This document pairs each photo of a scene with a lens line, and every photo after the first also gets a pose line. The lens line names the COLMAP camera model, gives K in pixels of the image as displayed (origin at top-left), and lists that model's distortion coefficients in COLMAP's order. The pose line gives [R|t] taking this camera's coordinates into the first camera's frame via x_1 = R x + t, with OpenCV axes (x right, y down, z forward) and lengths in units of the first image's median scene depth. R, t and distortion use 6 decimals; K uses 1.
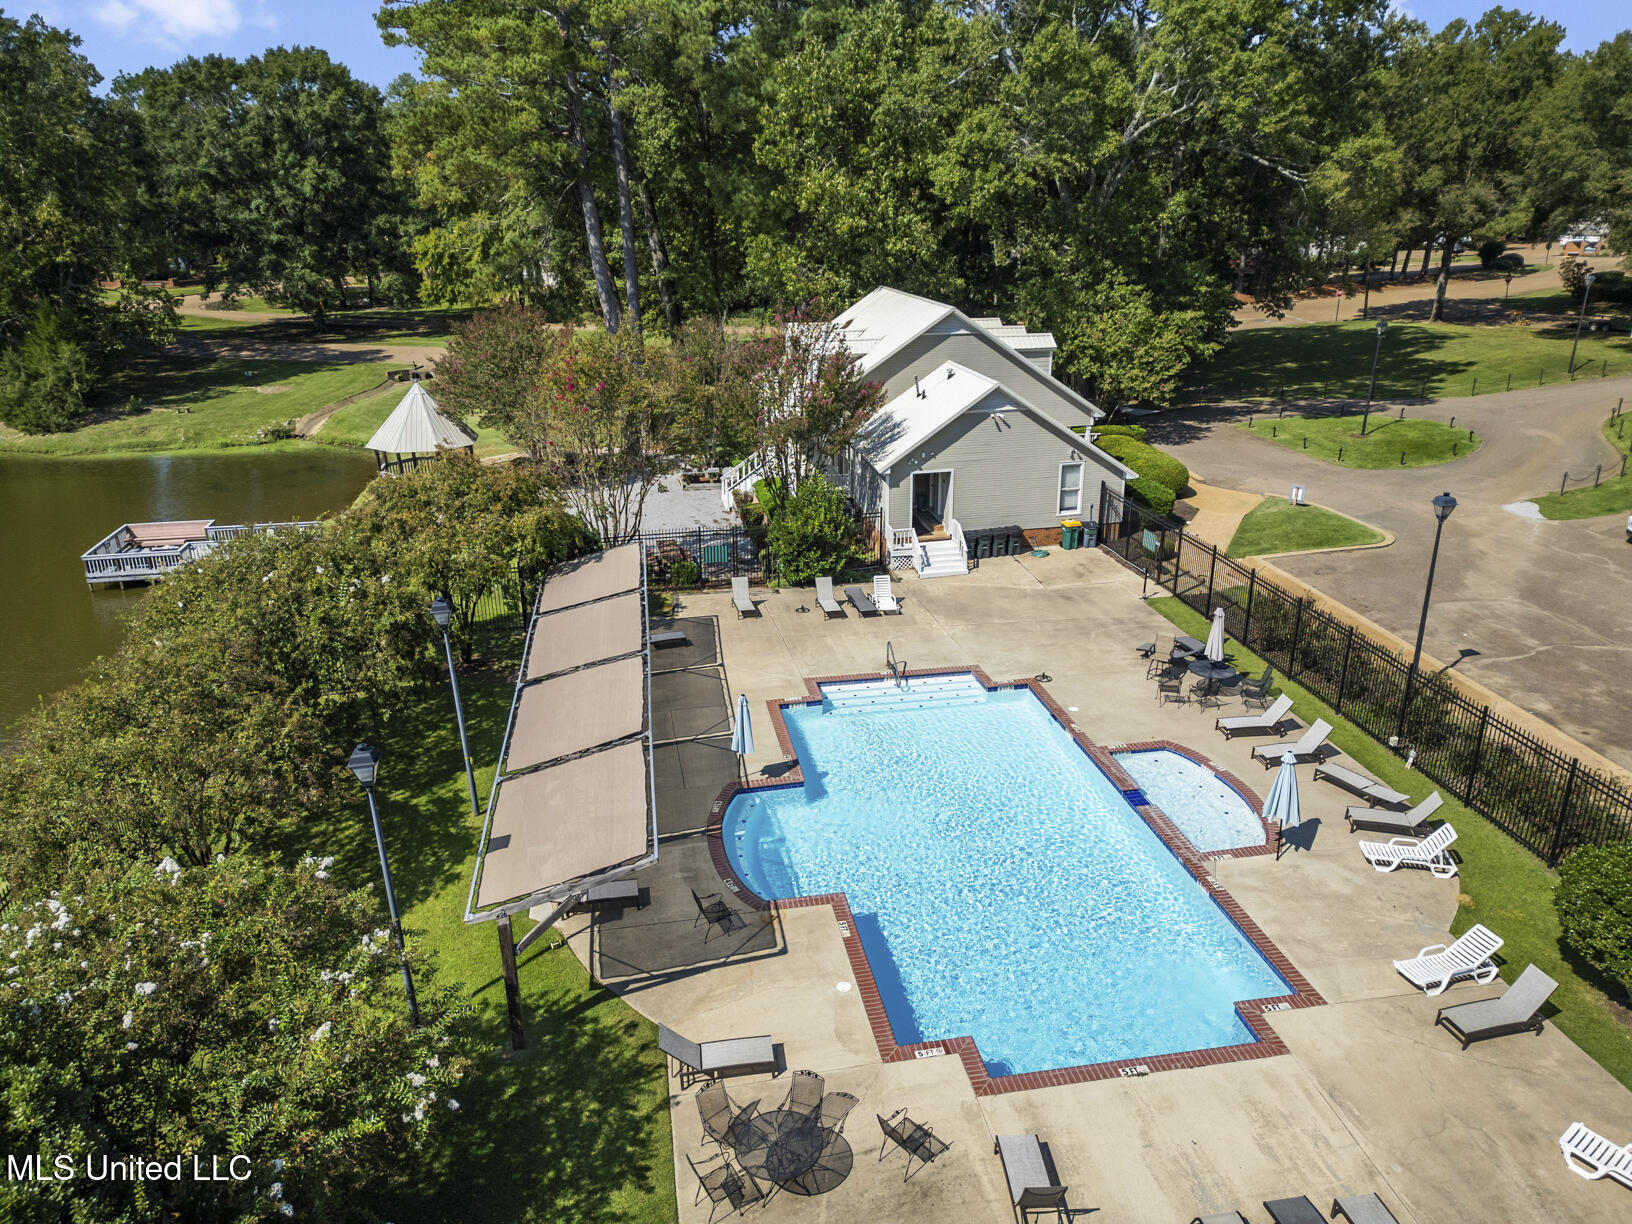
lens RADIAL K [[1129.2, 0, 816.0], [0, 1129.2, 612.0], [0, 0, 1]] dist [0.077220, -0.087665]
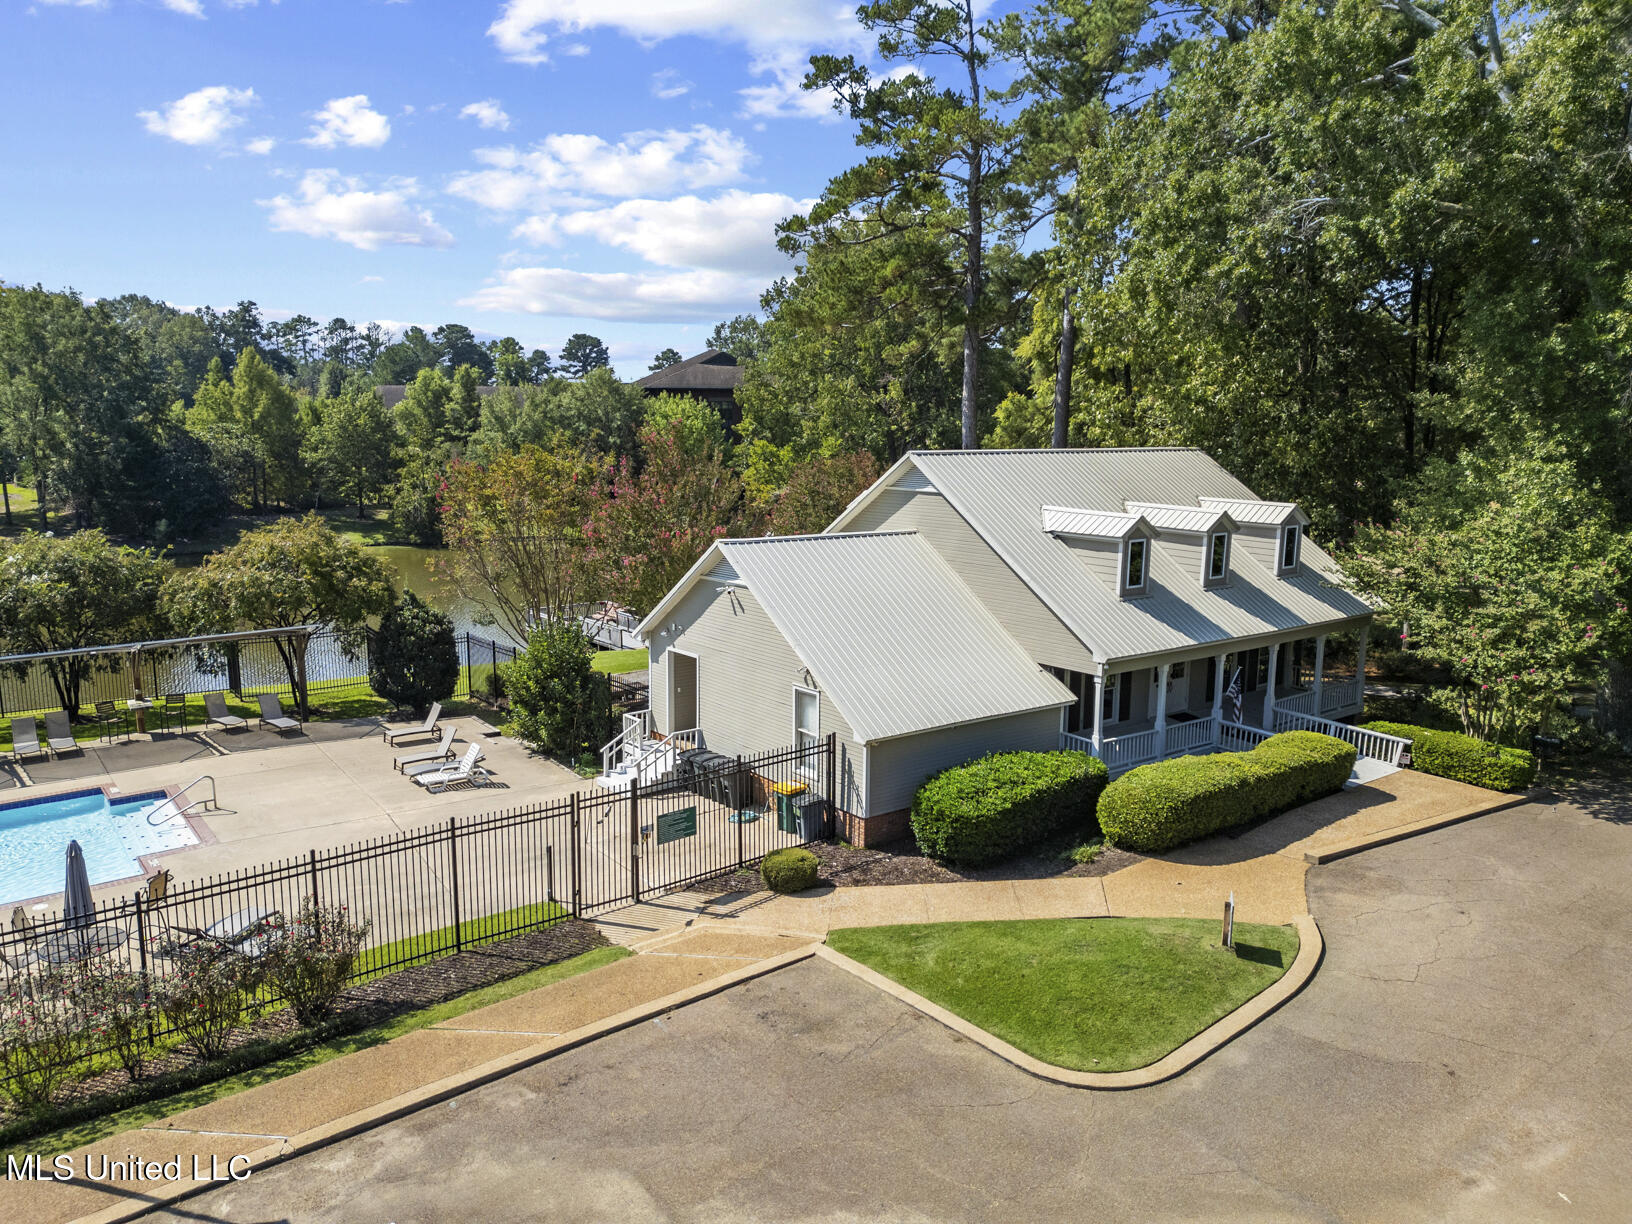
lens RADIAL K [[1130.3, 0, 813.2], [0, 1130.3, 602.6], [0, 0, 1]] dist [0.070789, -0.065983]
pose [[0.455429, 0.148699, -0.877766, 1.001925], [-0.312890, 0.949788, -0.001444, -0.236238], [0.833477, 0.275302, 0.479088, 0.948137]]
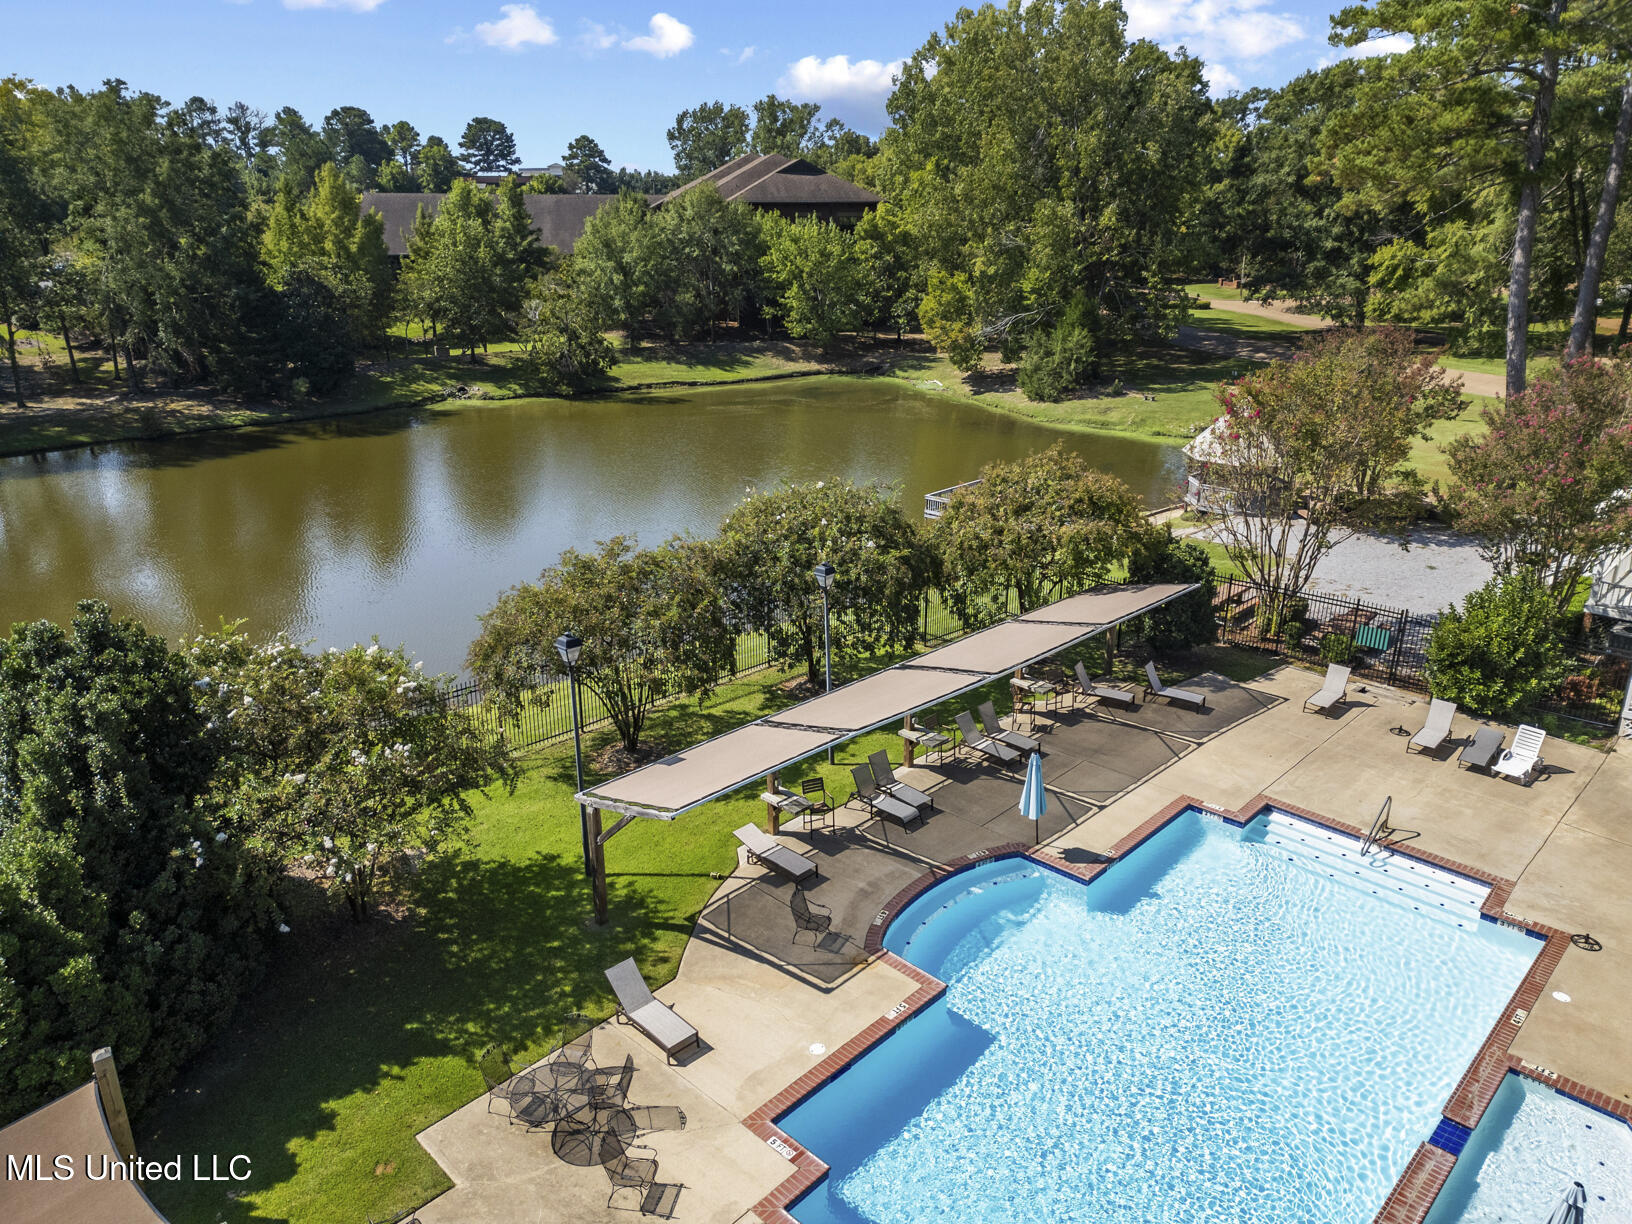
lens RADIAL K [[1130.3, 0, 813.2], [0, 1130.3, 602.6], [0, 0, 1]] dist [0.070789, -0.065983]
pose [[0.582530, 0.273597, -0.765378, 0.392634], [-0.282965, 0.951004, 0.124587, -0.083196], [0.761965, 0.143999, 0.631407, 0.216168]]
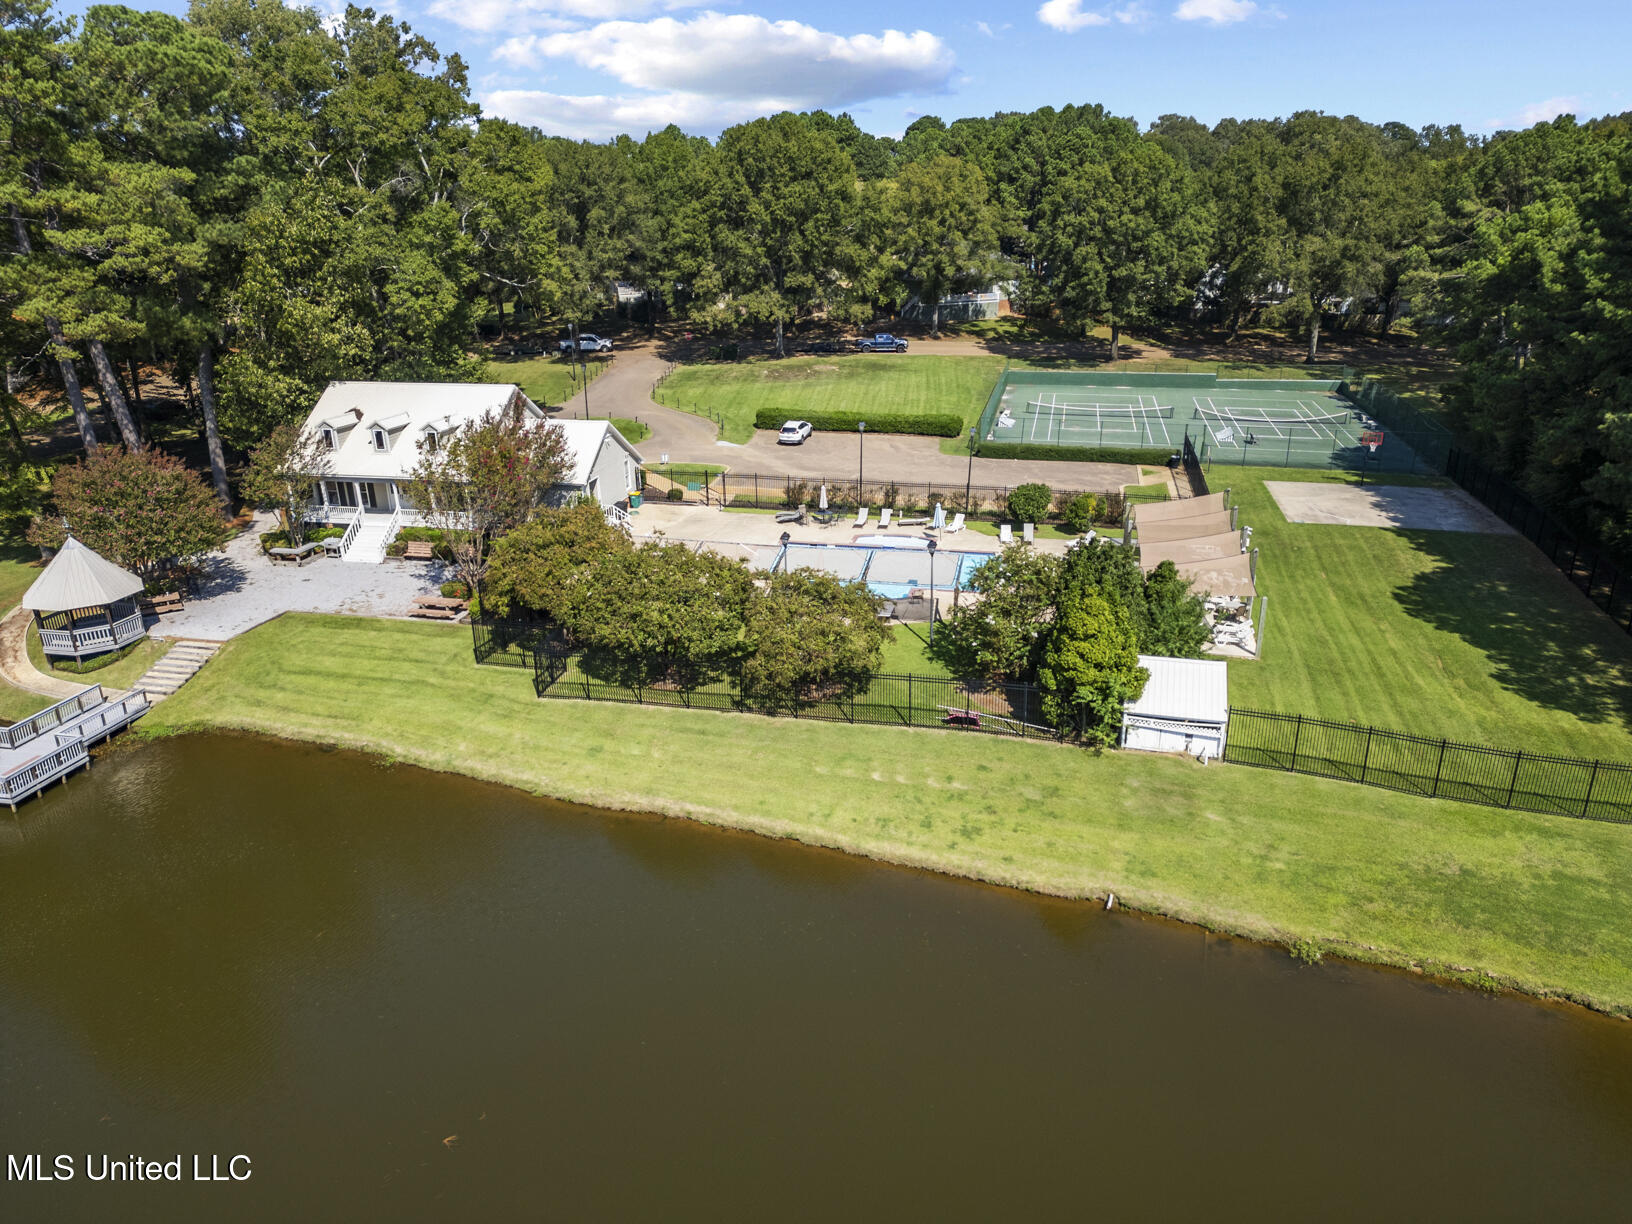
lens RADIAL K [[1130.3, 0, 813.2], [0, 1130.3, 602.6], [0, 0, 1]] dist [0.070789, -0.065983]
pose [[0.392974, -0.299006, 0.869579, -1.697552], [0.322258, 0.930466, 0.174309, -0.177378], [-0.861233, 0.211730, 0.462005, -0.032486]]
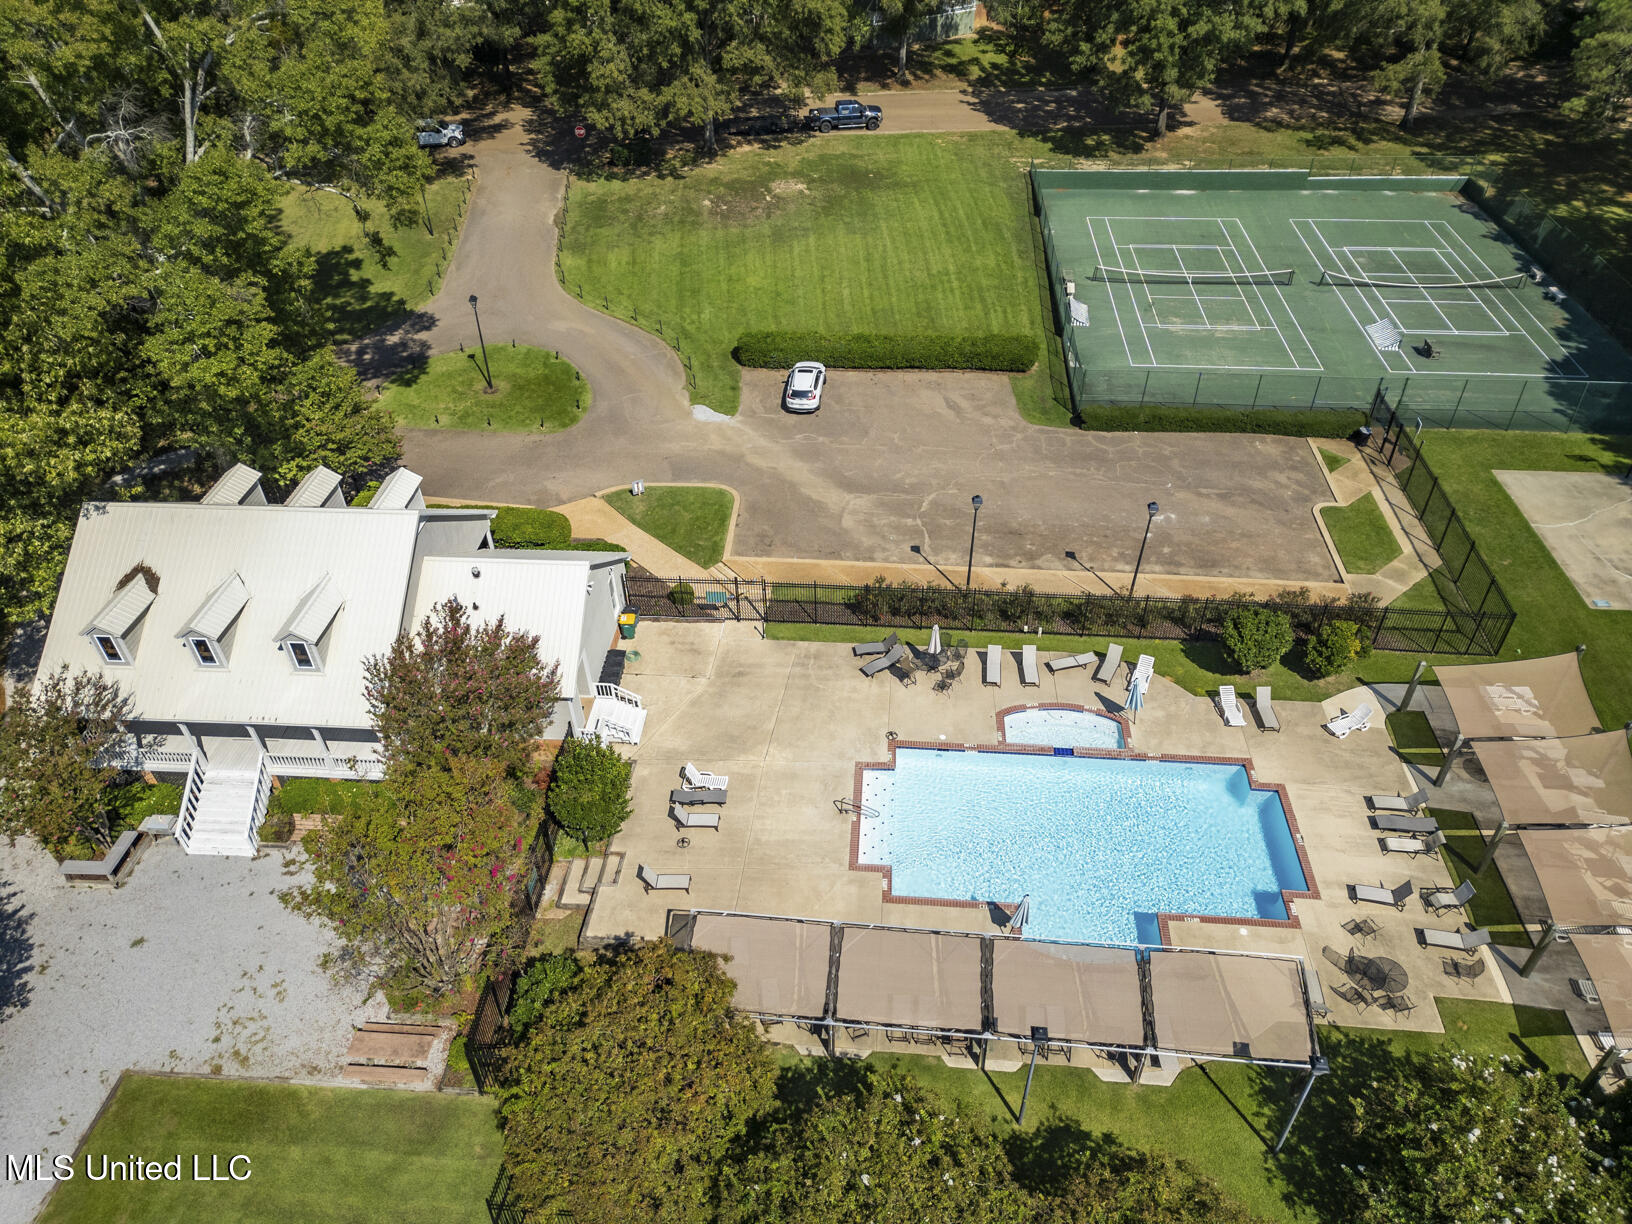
lens RADIAL K [[1130.3, 0, 813.2], [0, 1130.3, 602.6], [0, 0, 1]] dist [0.070789, -0.065983]
pose [[0.254228, -0.601105, 0.757654, -0.786386], [0.347400, 0.787867, 0.508507, -0.816663], [-0.902597, 0.133933, 0.409122, 0.486104]]
